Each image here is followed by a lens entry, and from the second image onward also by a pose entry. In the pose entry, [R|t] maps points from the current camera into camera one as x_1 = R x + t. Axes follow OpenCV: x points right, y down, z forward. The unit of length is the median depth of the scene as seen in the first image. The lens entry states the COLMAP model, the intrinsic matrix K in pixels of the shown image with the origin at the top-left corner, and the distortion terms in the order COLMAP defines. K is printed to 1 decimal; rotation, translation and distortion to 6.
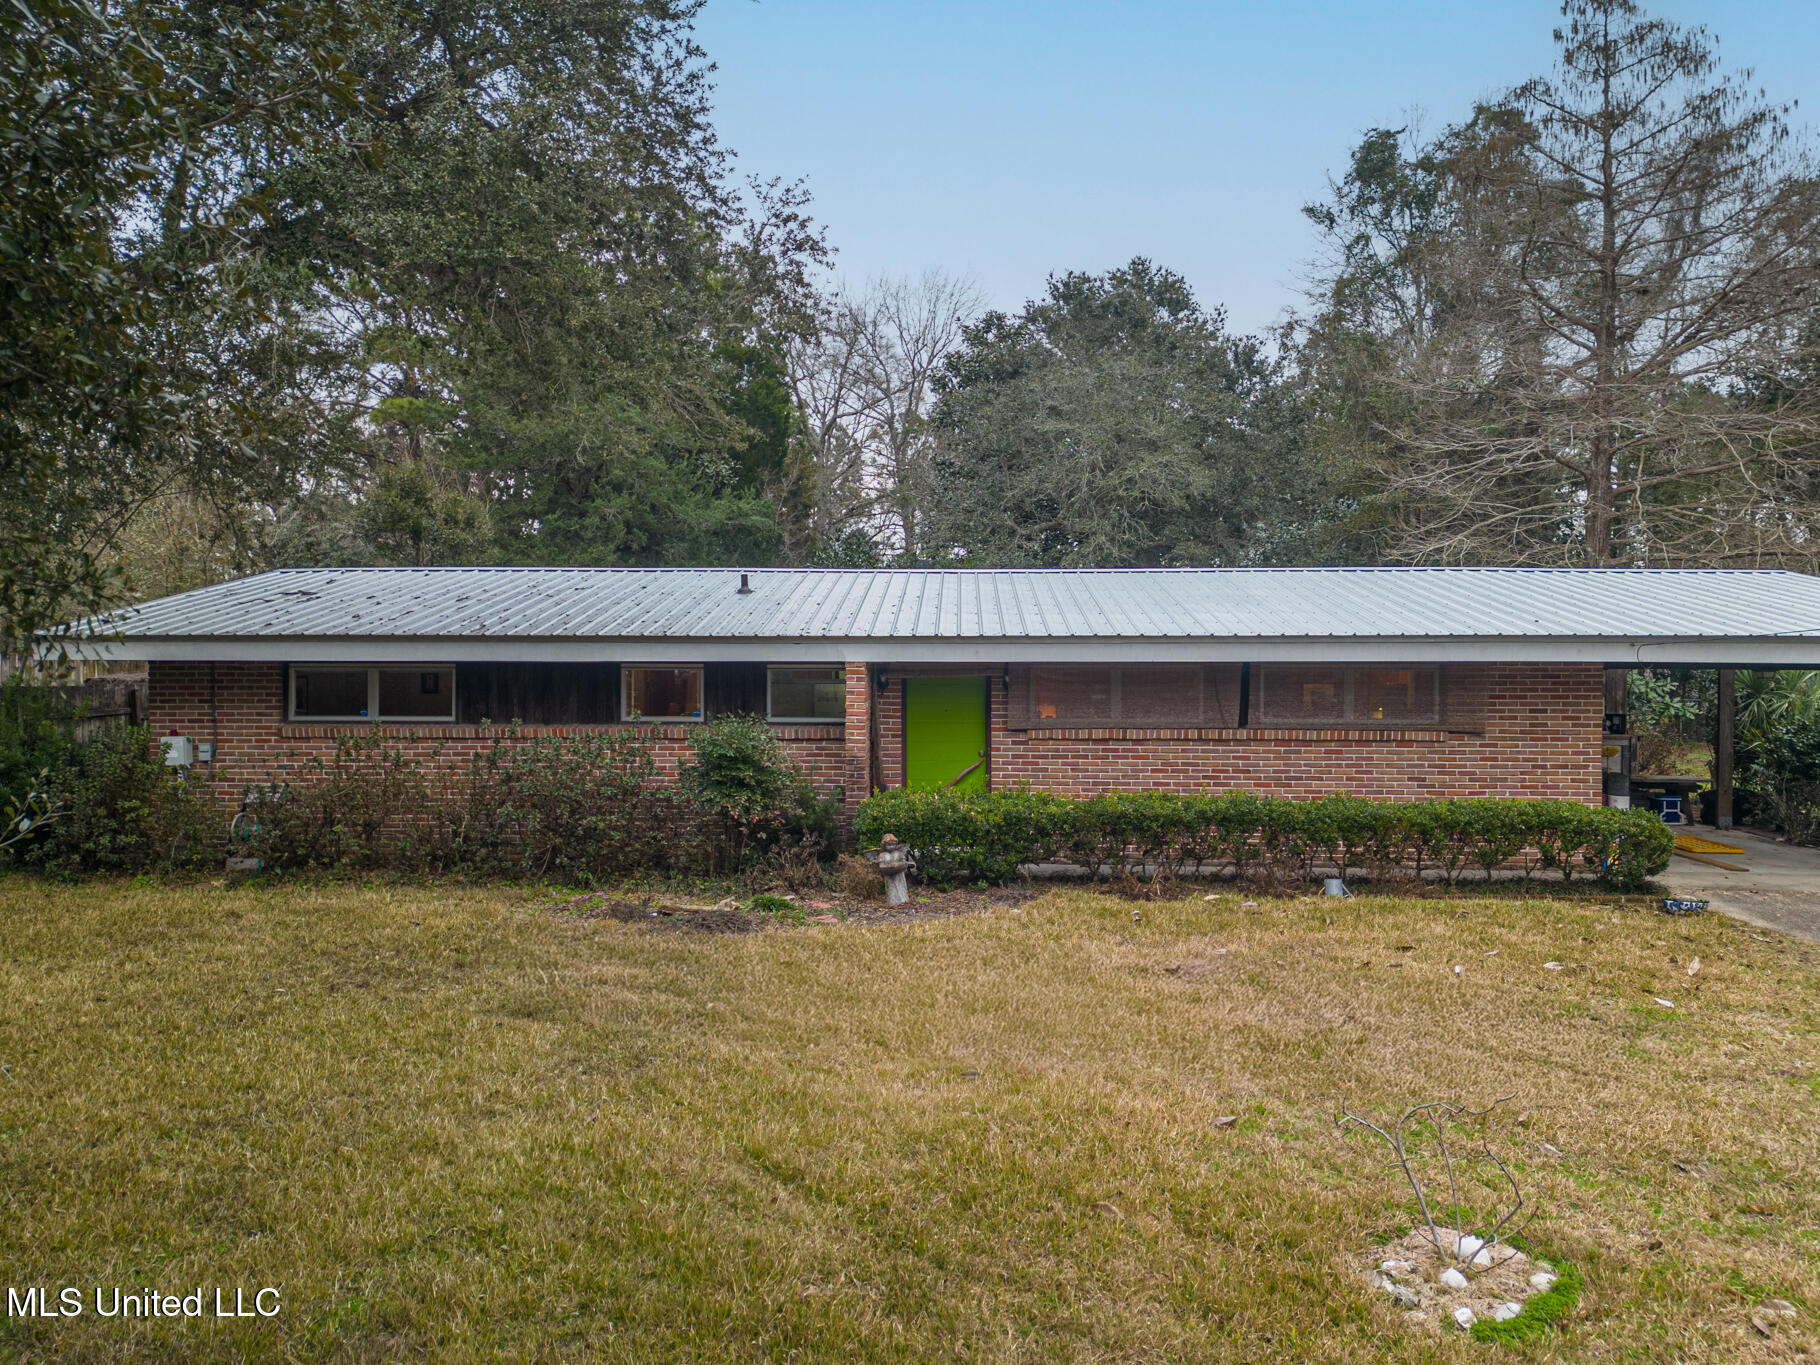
lens RADIAL K [[1273.3, 0, 910.0], [0, 1273.3, 682.5], [0, 0, 1]] dist [0.083395, -0.071735]
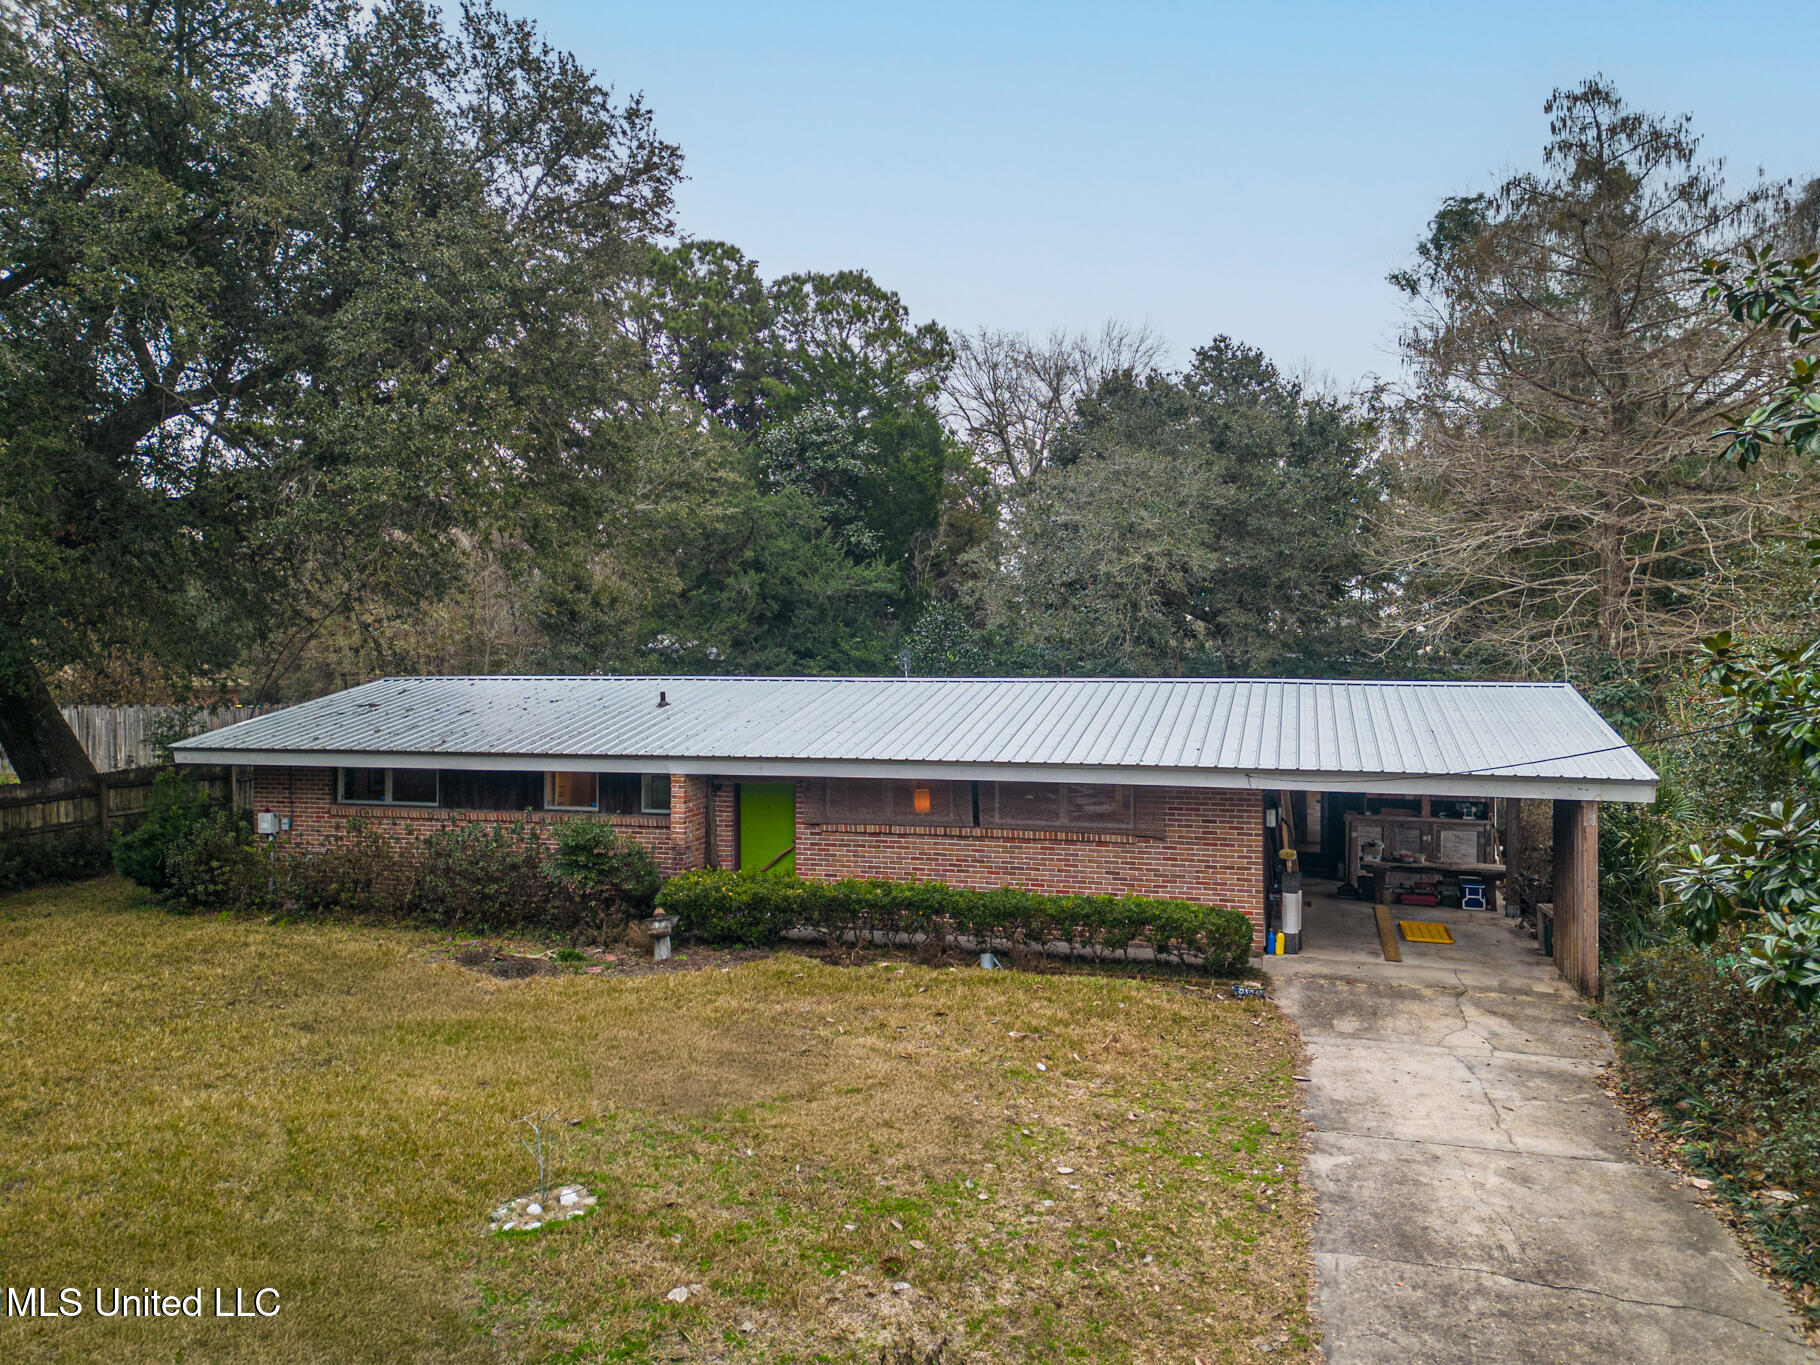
lens RADIAL K [[1264.3, 0, 910.0], [0, 1264.3, 682.5], [0, 0, 1]] dist [0.105161, -0.120708]
pose [[0.970842, -0.000256, -0.239719, 0.497223], [-0.000932, 0.999988, -0.004843, -0.102268], [0.239717, 0.004926, 0.970830, -0.235656]]
